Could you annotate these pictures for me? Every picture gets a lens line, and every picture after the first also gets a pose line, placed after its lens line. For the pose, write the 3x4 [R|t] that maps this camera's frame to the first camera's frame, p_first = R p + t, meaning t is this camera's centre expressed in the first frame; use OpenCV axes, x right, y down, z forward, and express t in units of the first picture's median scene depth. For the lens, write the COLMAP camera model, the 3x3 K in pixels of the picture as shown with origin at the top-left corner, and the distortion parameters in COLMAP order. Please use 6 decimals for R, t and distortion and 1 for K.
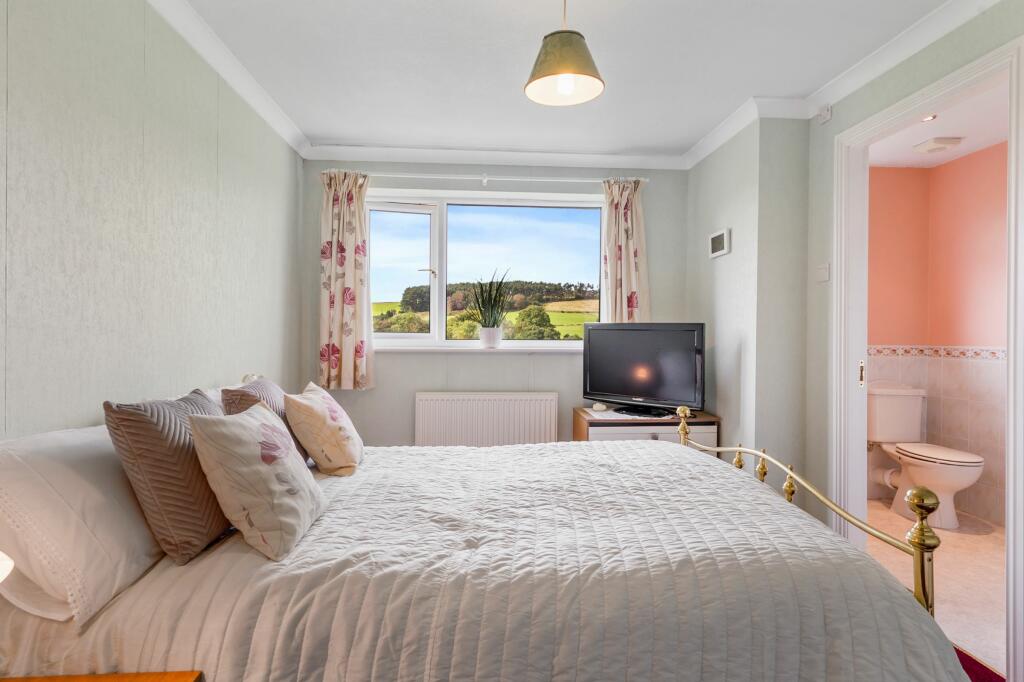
lens RADIAL K [[547.3, 0, 510.2], [0, 547.3, 329.9], [0, 0, 1]] dist [0.005741, 0.000426]
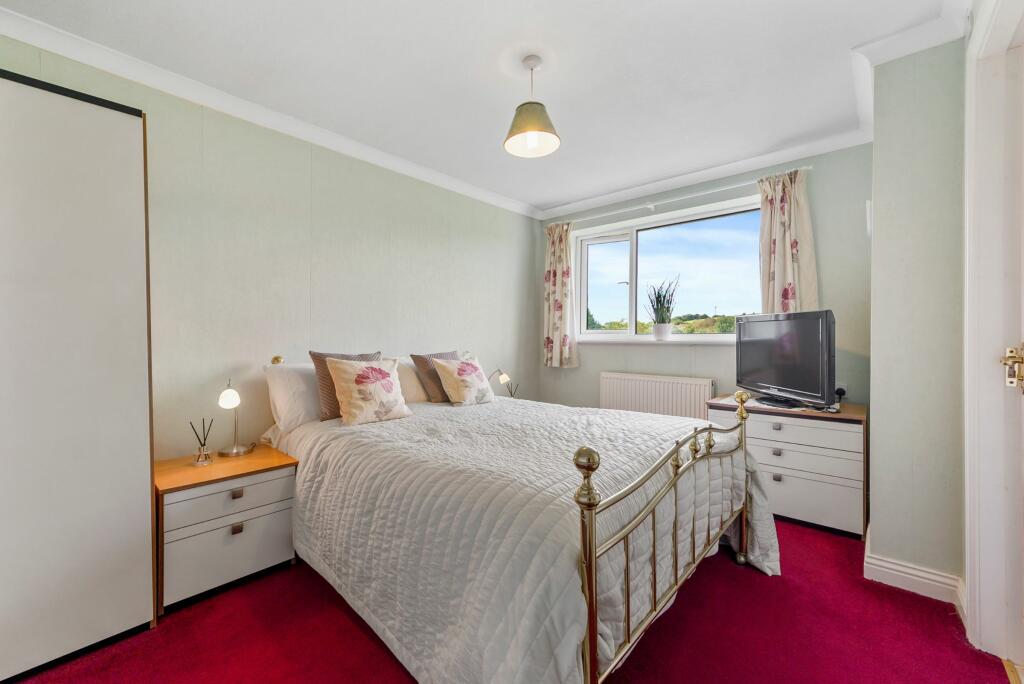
lens RADIAL K [[406.8, 0, 514.4], [0, 406.8, 335.9], [0, 0, 1]] dist [0.002162, -0.000139]
pose [[0.703123, -0.008245, -0.711020, 0.414010], [0.007196, 0.999964, -0.004480, 0.026855], [0.711032, -0.001967, 0.703157, 0.124855]]
